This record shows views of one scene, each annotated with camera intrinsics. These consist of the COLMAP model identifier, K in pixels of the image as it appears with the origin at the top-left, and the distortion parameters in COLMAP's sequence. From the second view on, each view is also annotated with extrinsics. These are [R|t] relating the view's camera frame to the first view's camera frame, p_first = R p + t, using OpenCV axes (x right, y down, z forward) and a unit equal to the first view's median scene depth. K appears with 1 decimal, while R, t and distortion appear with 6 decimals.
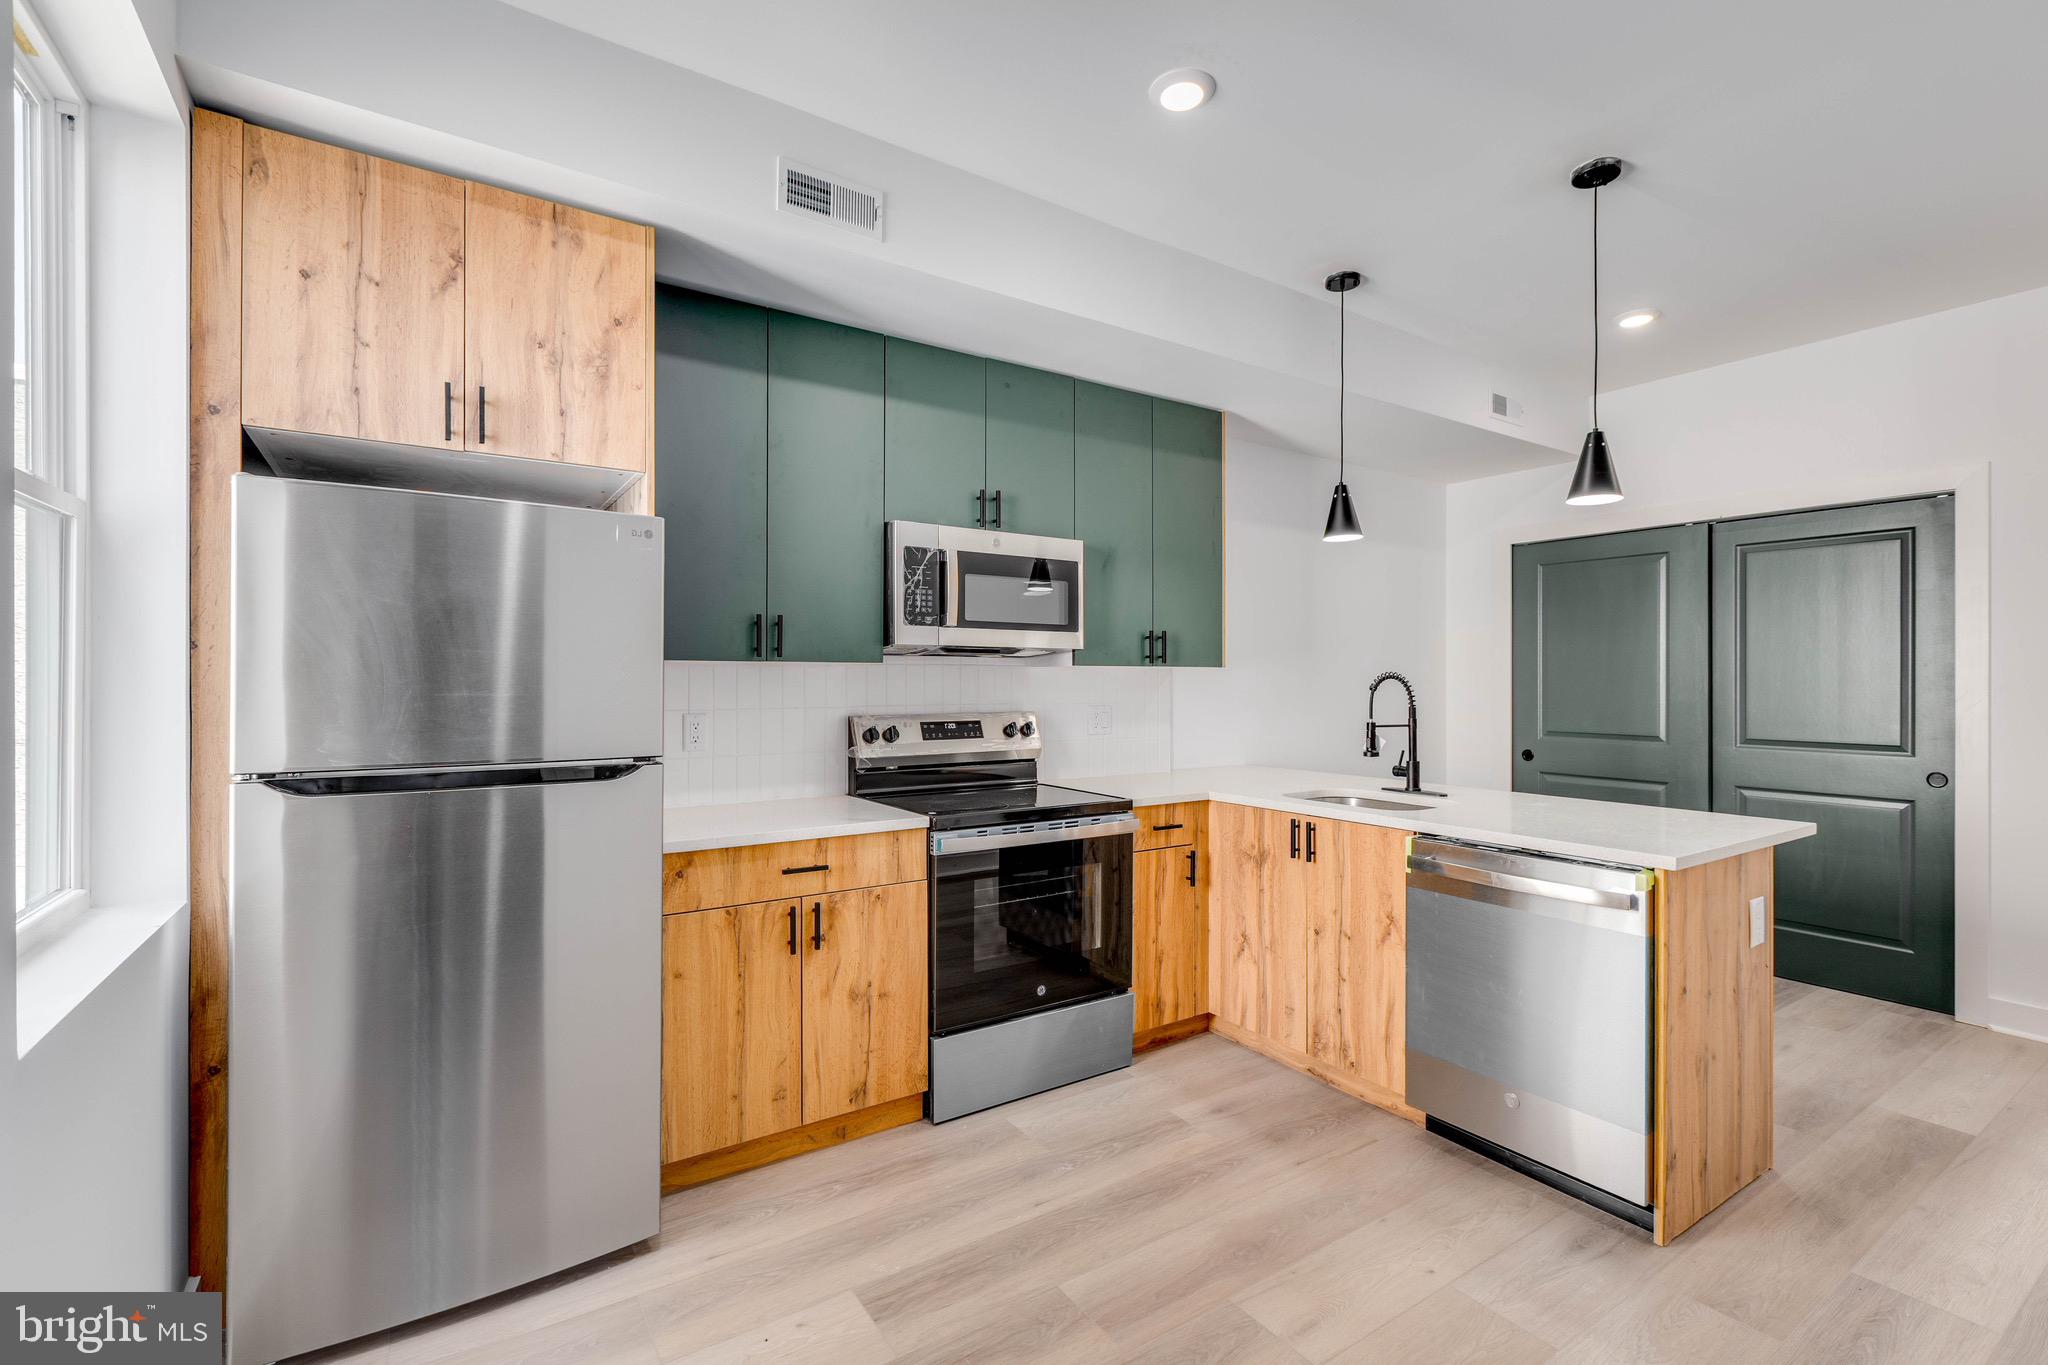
lens RADIAL K [[875.2, 0, 973.3], [0, 875.2, 696.7], [0, 0, 1]] dist [-0.025261, -0.000006]
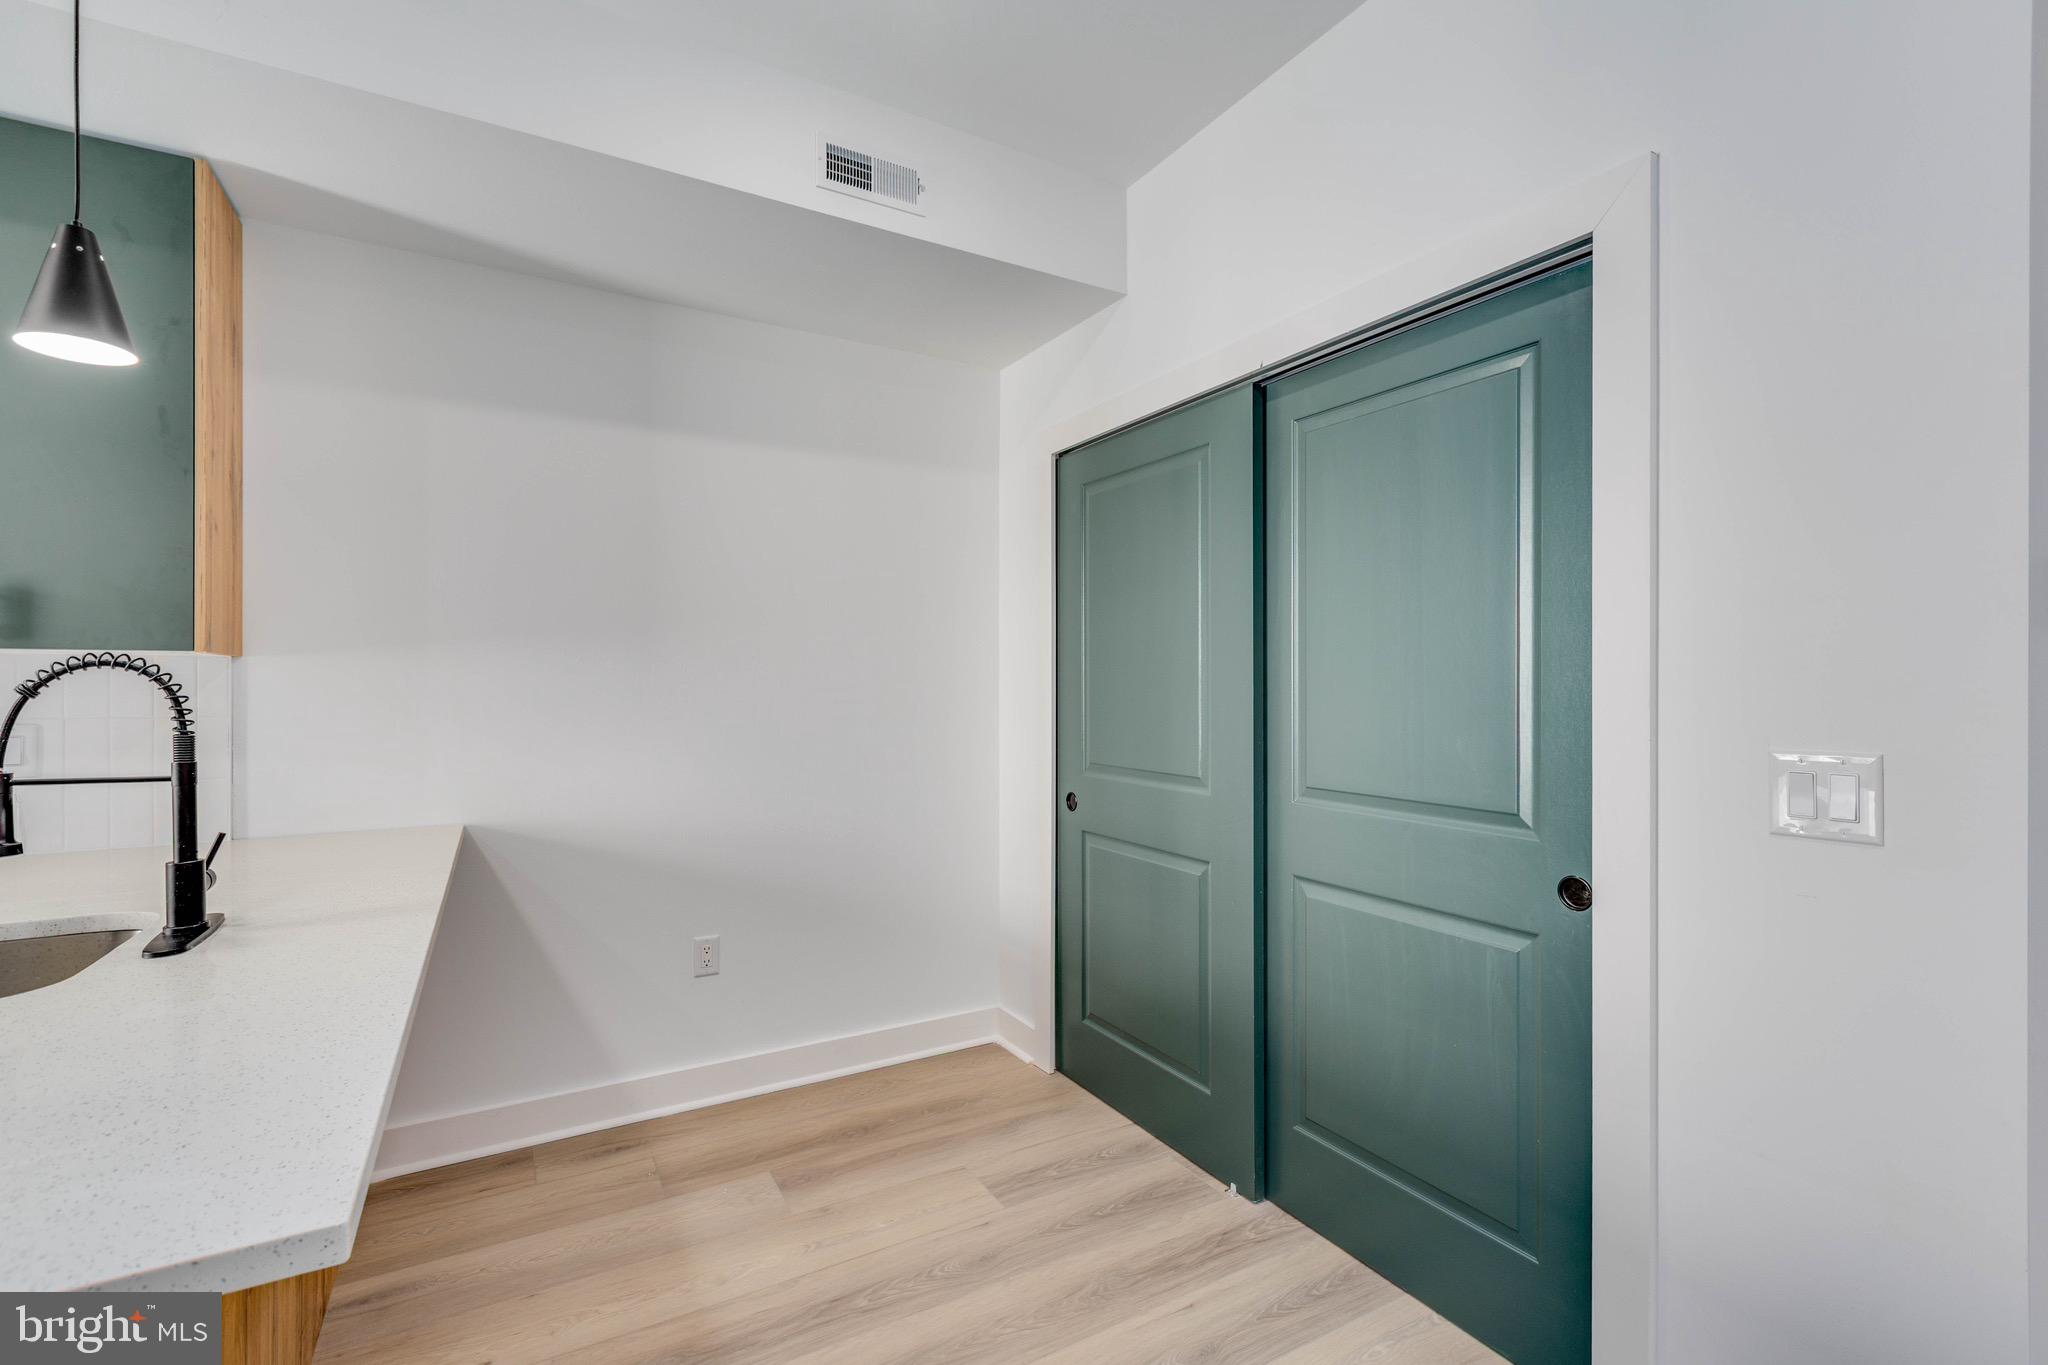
lens RADIAL K [[918.0, 0, 1009.5], [0, 918.0, 683.6], [0, 0, 1]] dist [0.013252, 0.000462]
pose [[0.999276, 0.000625, -0.038042, 0.934172], [-0.001353, 0.999816, -0.019130, -0.005651], [0.038023, 0.019168, 0.999093, 0.556195]]
